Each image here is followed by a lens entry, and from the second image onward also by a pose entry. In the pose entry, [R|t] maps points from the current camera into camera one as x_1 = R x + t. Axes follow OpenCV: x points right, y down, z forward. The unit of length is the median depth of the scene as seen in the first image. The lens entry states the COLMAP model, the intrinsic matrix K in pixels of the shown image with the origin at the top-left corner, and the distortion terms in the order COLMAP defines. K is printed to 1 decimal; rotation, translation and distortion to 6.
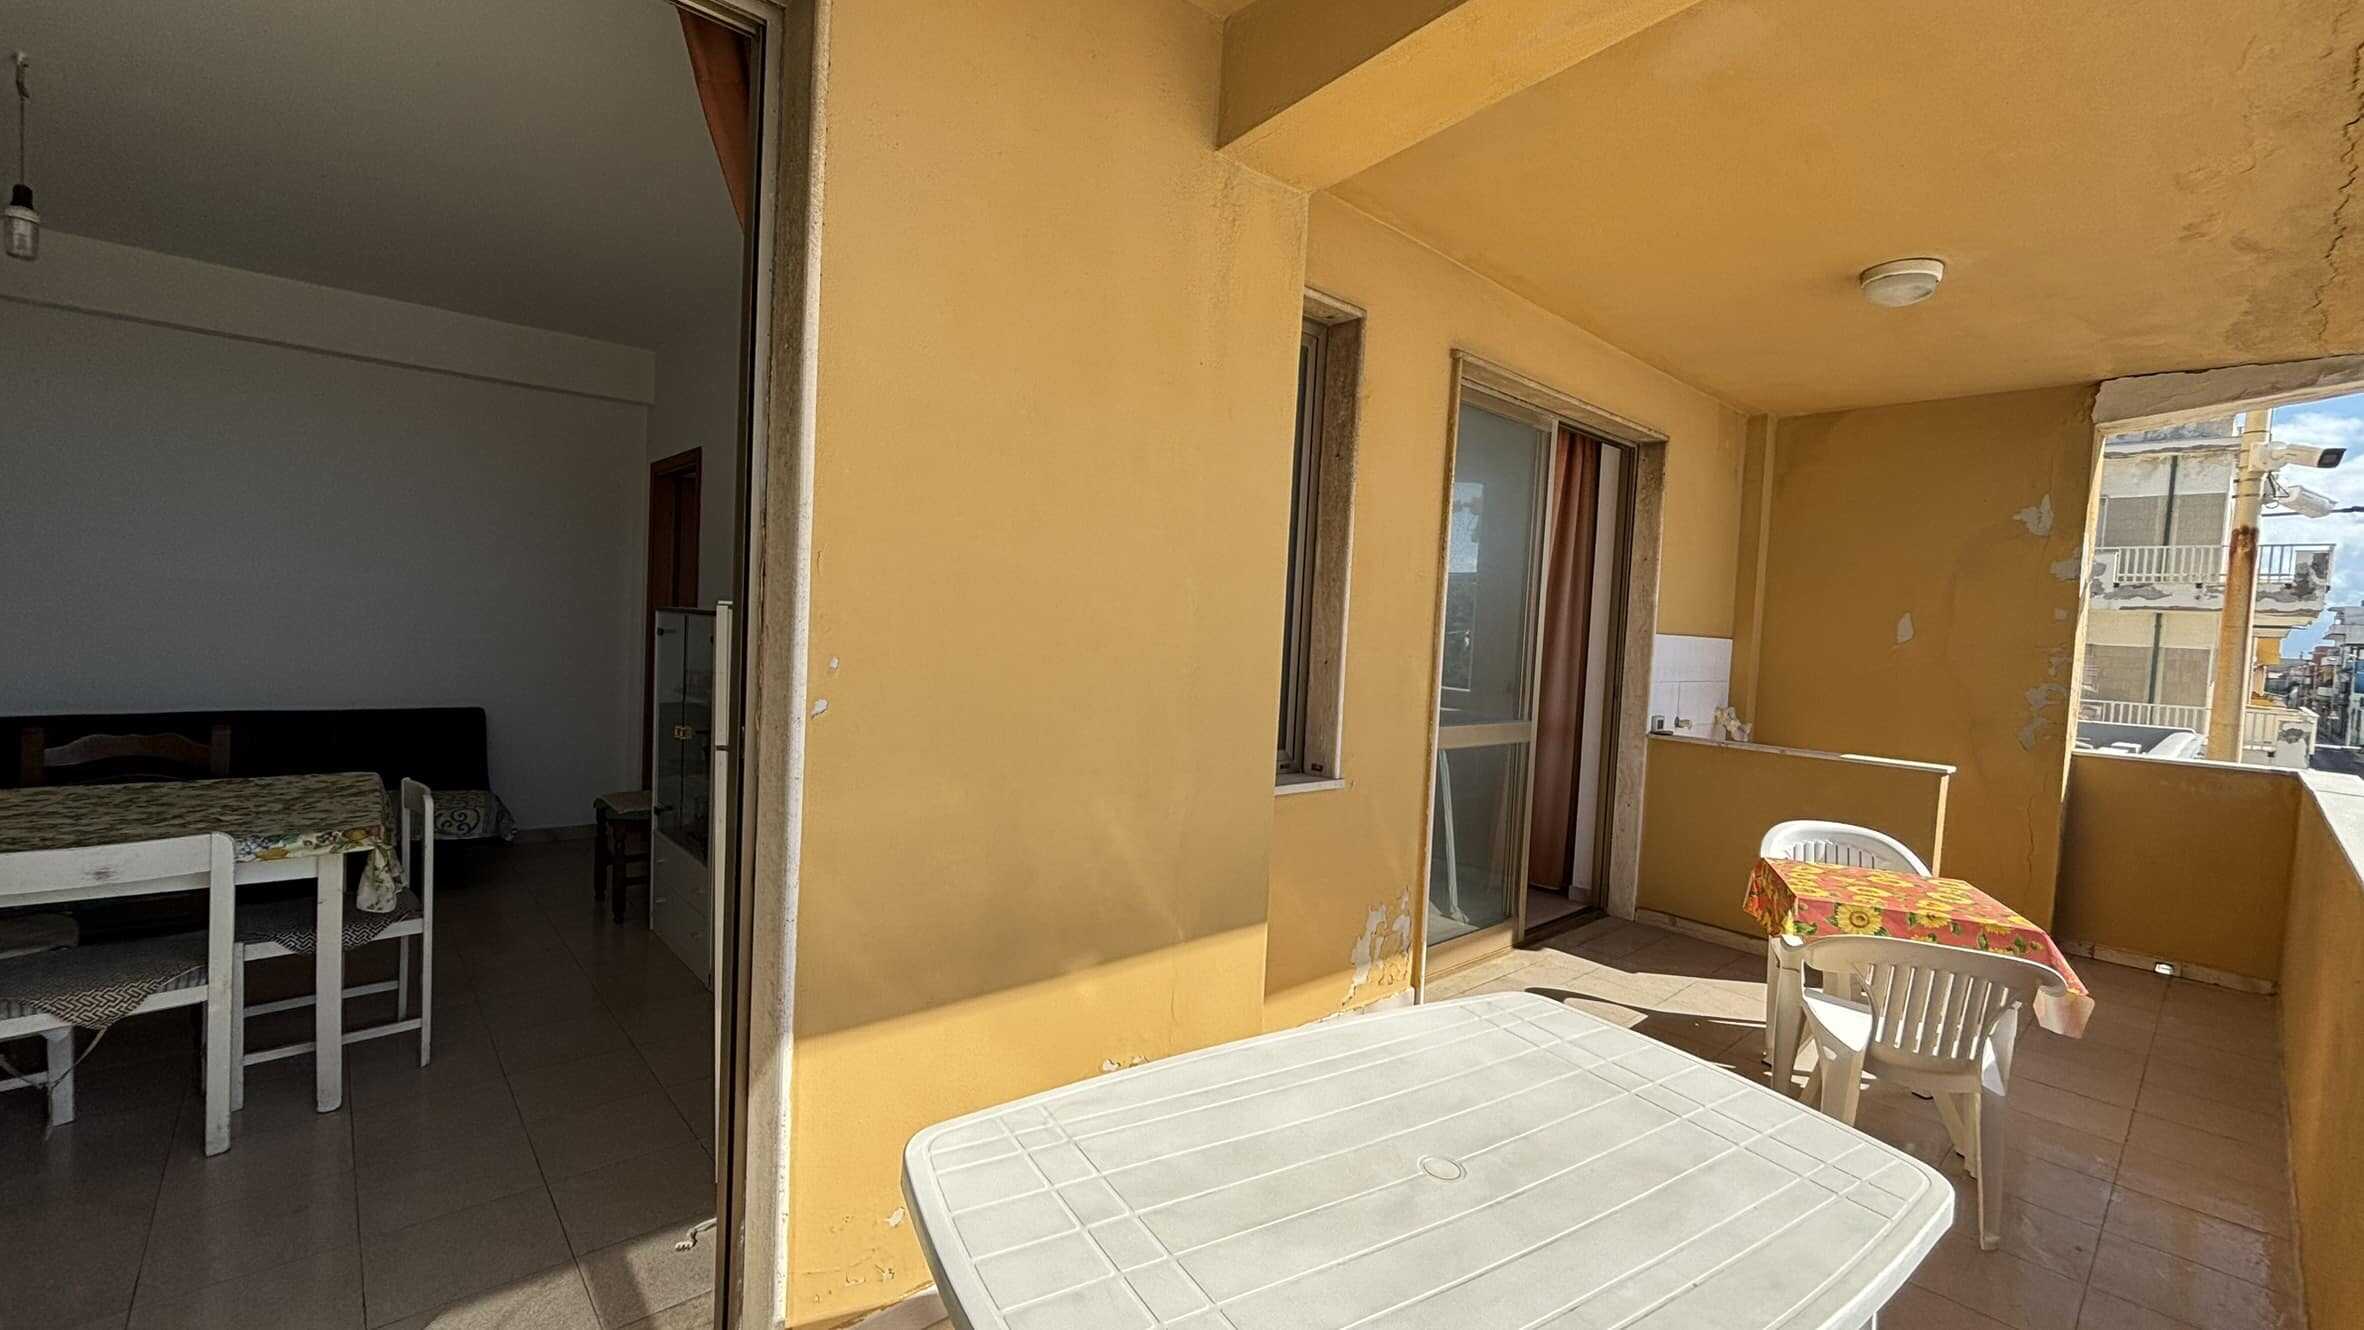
lens RADIAL K [[968.0, 0, 1182.0], [0, 968.0, 665.1], [0, 0, 1]] dist [0.003948, 0.001018]
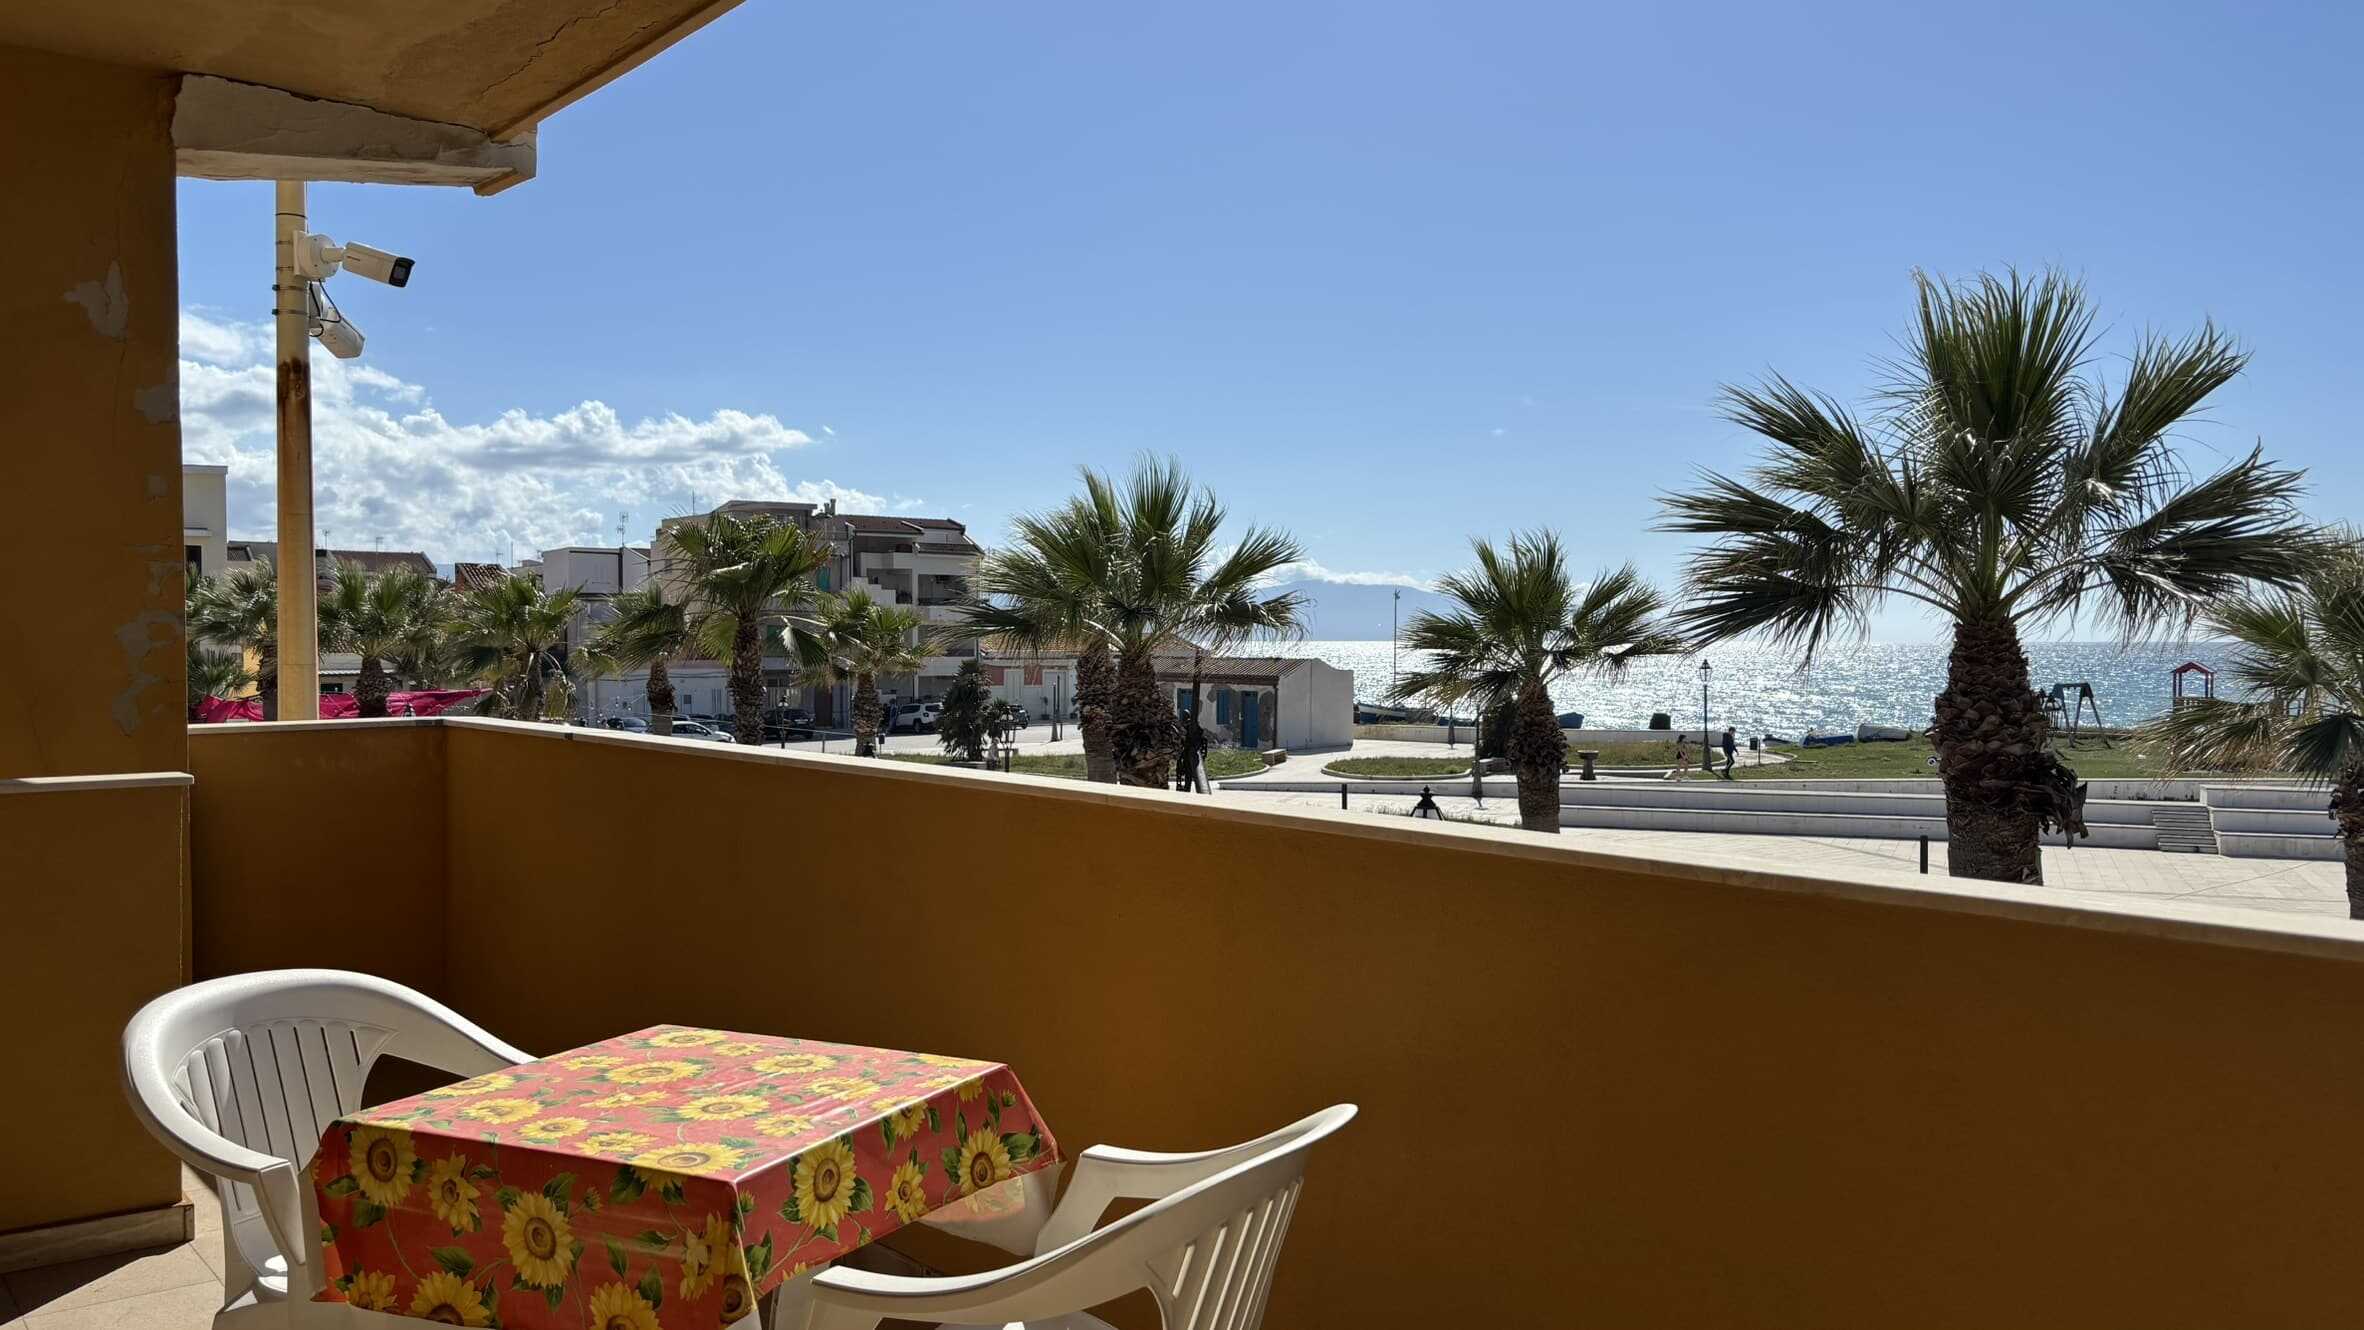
lens RADIAL K [[1783.4, 0, 1181.8], [0, 1783.4, 672.1], [0, 0, 1]] dist [0.053244, -0.053086]
pose [[0.029023, -0.070456, 0.997093, -0.112470], [0.045418, 0.996576, 0.069097, 0.009874], [-0.998546, 0.043280, 0.032124, 0.406162]]
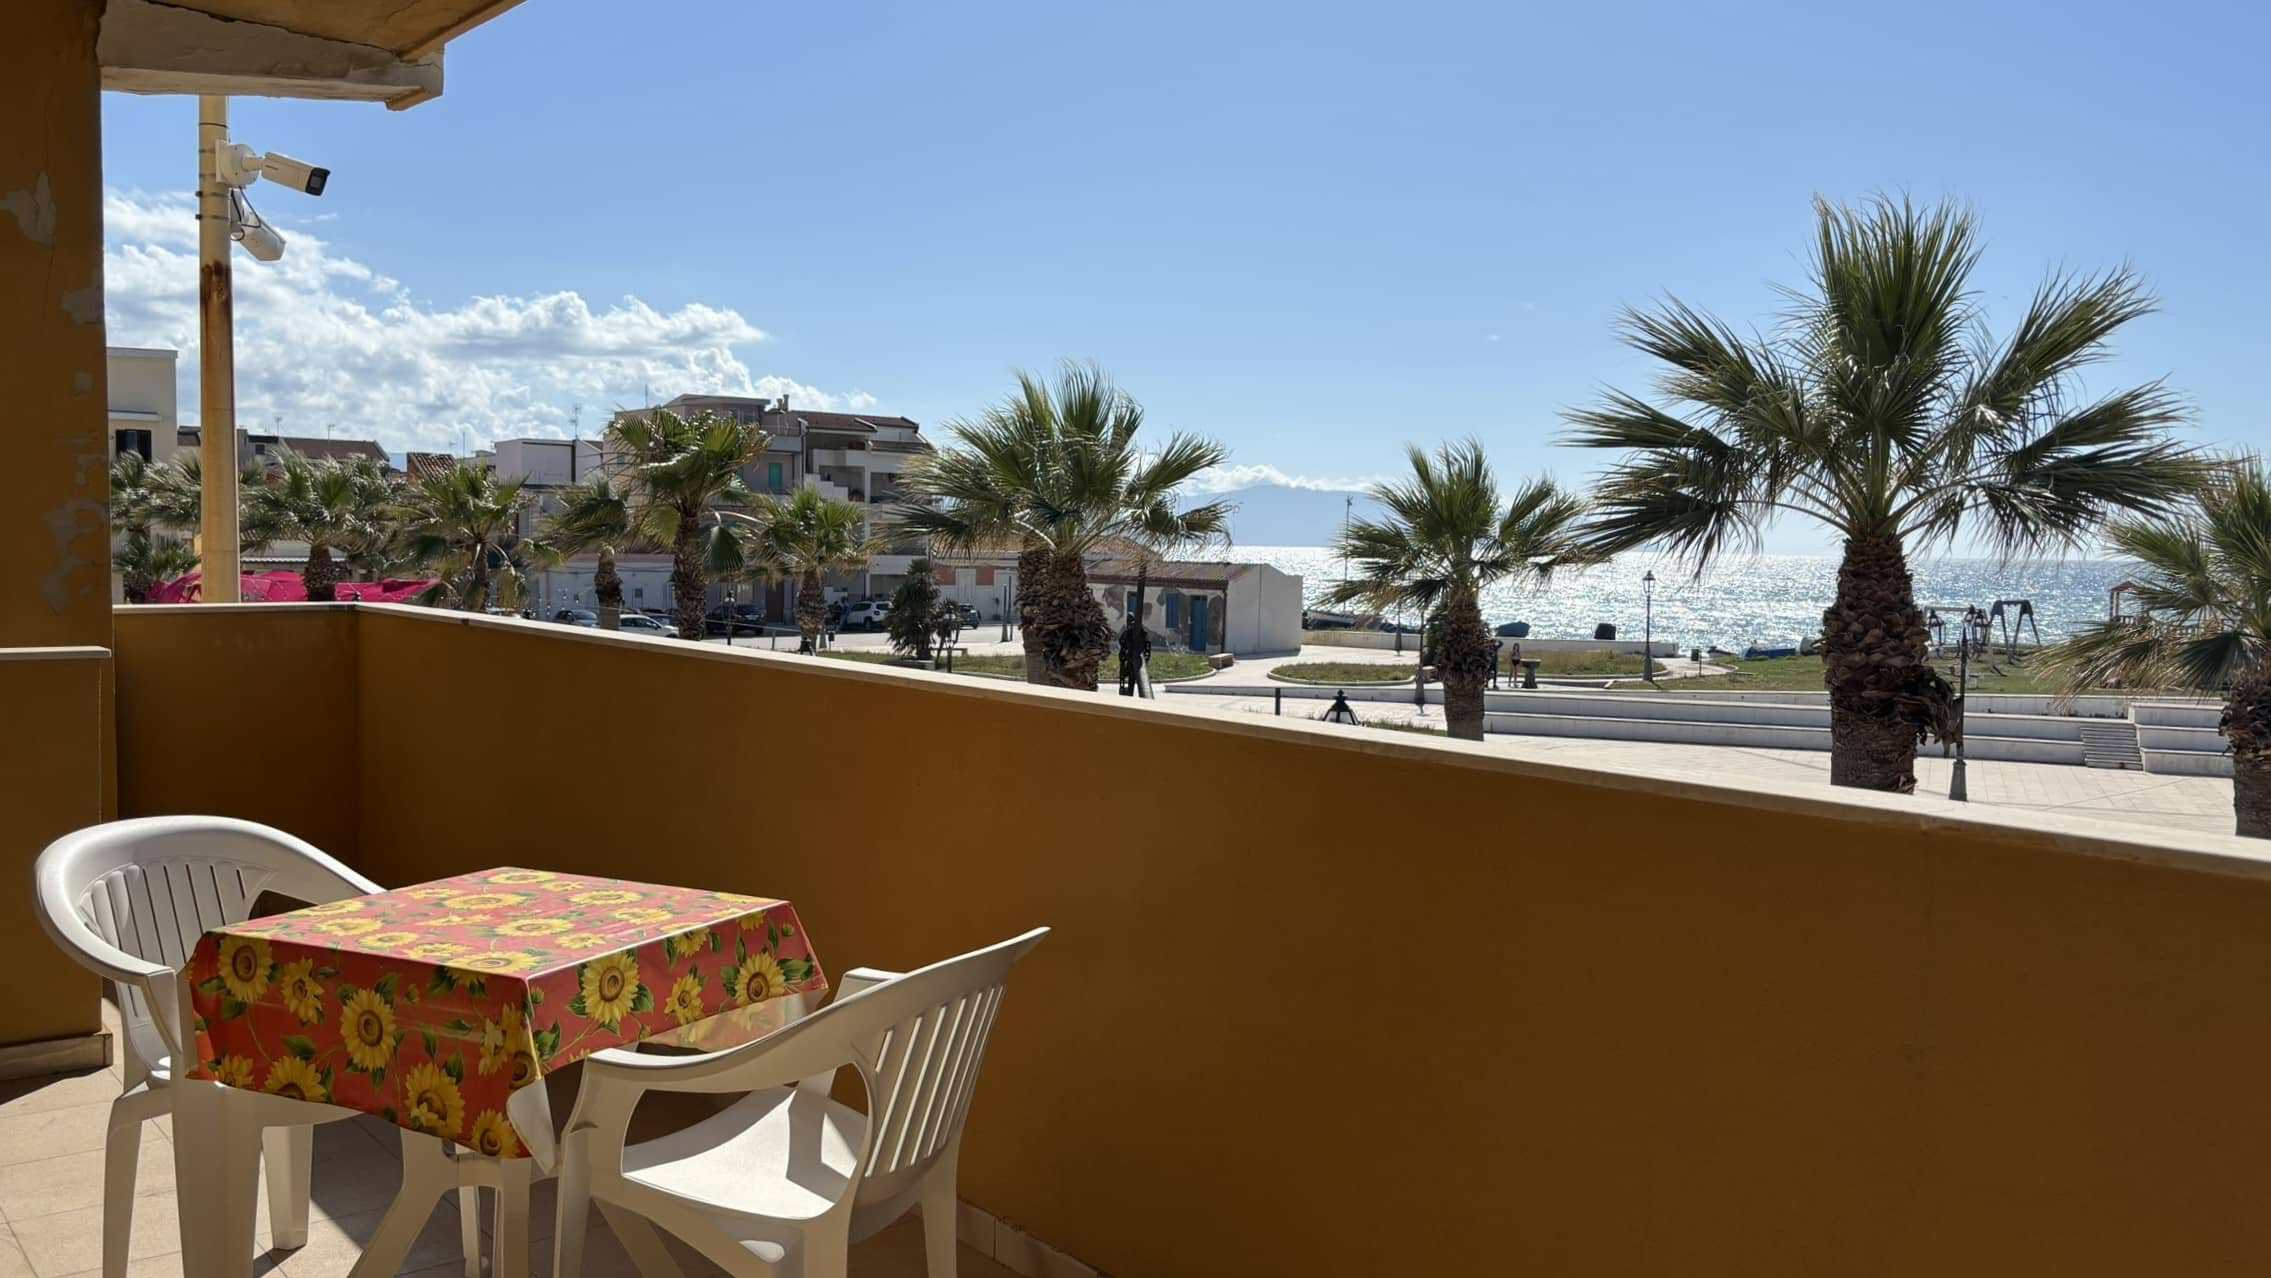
lens RADIAL K [[1795.2, 0, 1150.9], [0, 1795.2, 634.5], [0, 0, 1]] dist [0.036871, -0.036472]
pose [[0.025482, -0.102824, 0.994373, -0.205017], [0.027581, 0.994390, 0.102119, 0.007268], [-0.999295, 0.024823, 0.028175, 0.332281]]
